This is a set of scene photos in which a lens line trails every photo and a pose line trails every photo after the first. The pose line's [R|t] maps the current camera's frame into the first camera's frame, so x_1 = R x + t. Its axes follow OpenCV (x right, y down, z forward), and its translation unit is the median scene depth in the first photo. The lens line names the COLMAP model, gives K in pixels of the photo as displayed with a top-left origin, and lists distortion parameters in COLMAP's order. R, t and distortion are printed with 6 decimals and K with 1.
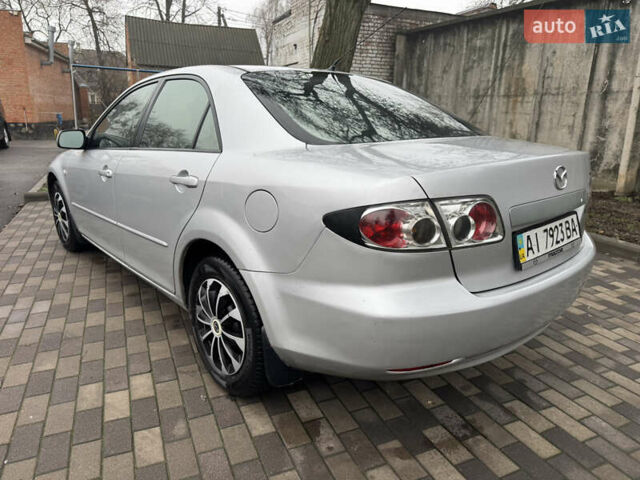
lens RADIAL K [[453.2, 0, 320.0], [0, 453.2, 240.0], [0, 0, 1]] dist [0.032916, -0.045934]
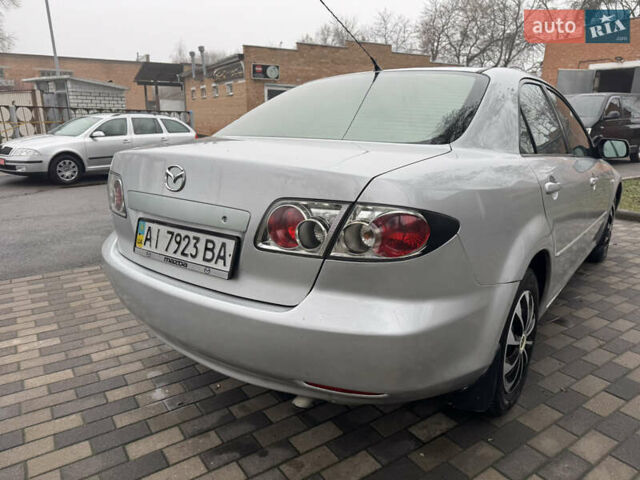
lens RADIAL K [[453.2, 0, 320.0], [0, 453.2, 240.0], [0, 0, 1]] dist [0.032916, -0.045934]
pose [[0.184886, 0.233006, -0.954738, 1.086265], [-0.266191, 0.947045, 0.179580, -0.192006], [0.946023, 0.220941, 0.237119, 0.808656]]
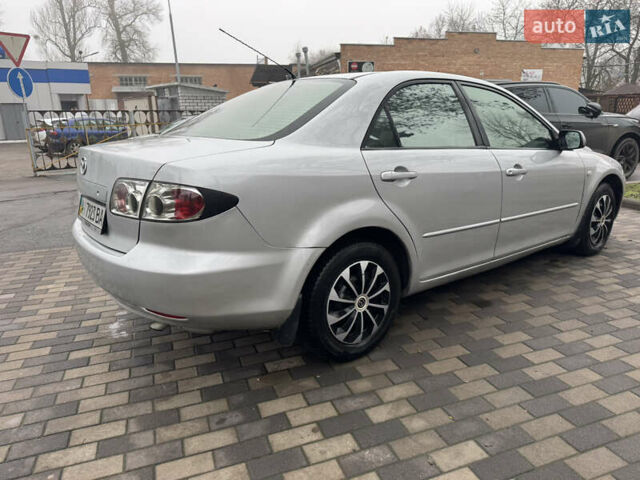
lens RADIAL K [[453.2, 0, 320.0], [0, 453.2, 240.0], [0, 0, 1]] dist [0.032916, -0.045934]
pose [[-0.066163, 0.245489, -0.967139, 1.340826], [-0.247967, 0.934811, 0.254247, -0.326440], [0.966507, 0.256640, -0.000977, 1.275466]]
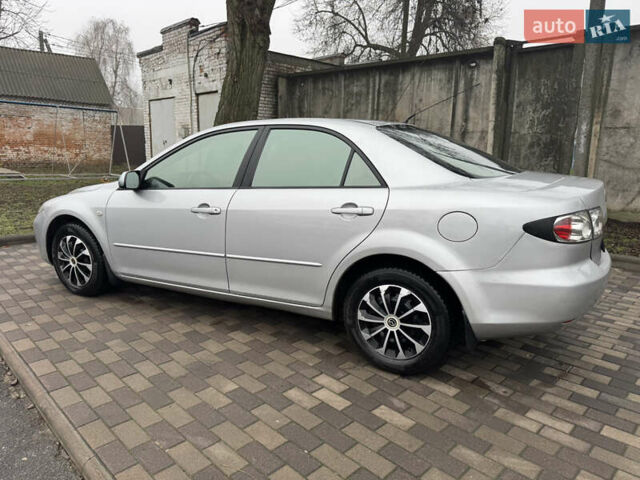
lens RADIAL K [[448.7, 0, 320.0], [0, 448.7, 240.0], [0, 0, 1]] dist [0.063223, -0.073343]
pose [[0.931795, -0.076558, 0.354818, -0.754456], [0.099225, 0.993996, -0.046106, -0.001188], [-0.349158, 0.078168, 0.933798, -0.114004]]
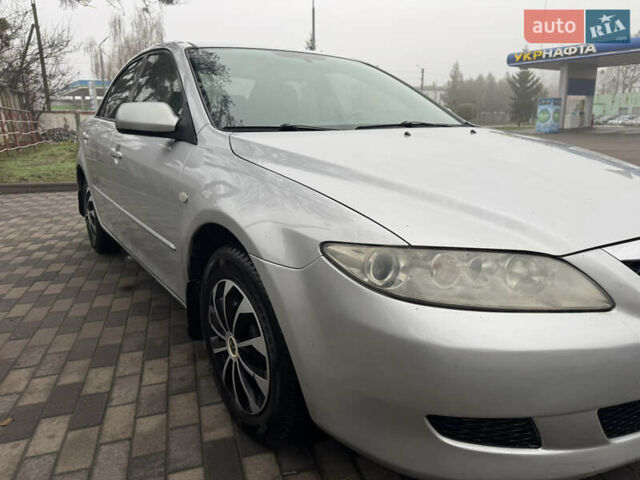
lens RADIAL K [[453.2, 0, 320.0], [0, 453.2, 240.0], [0, 0, 1]] dist [0.032916, -0.045934]
pose [[-0.993091, -0.035522, 0.111841, -0.594327], [0.024590, 0.868927, 0.494329, -0.660546], [-0.114741, 0.493664, -0.862050, 2.742414]]
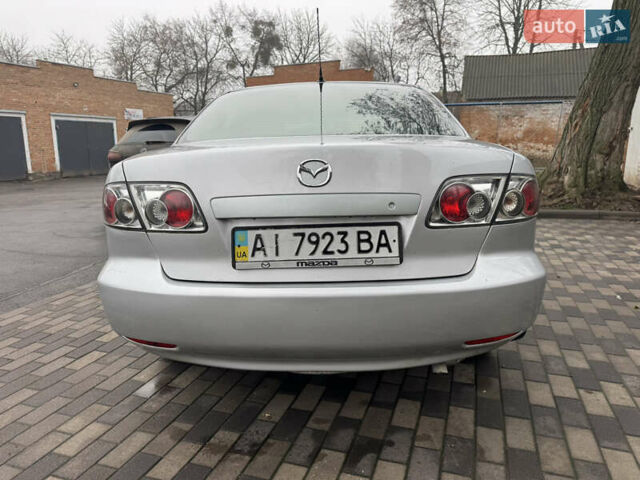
lens RADIAL K [[453.2, 0, 320.0], [0, 453.2, 240.0], [0, 0, 1]] dist [0.032916, -0.045934]
pose [[0.733887, 0.102778, -0.671451, 0.820493], [-0.150611, 0.988504, -0.013306, -0.003569], [0.662364, 0.110893, 0.740929, 0.304615]]
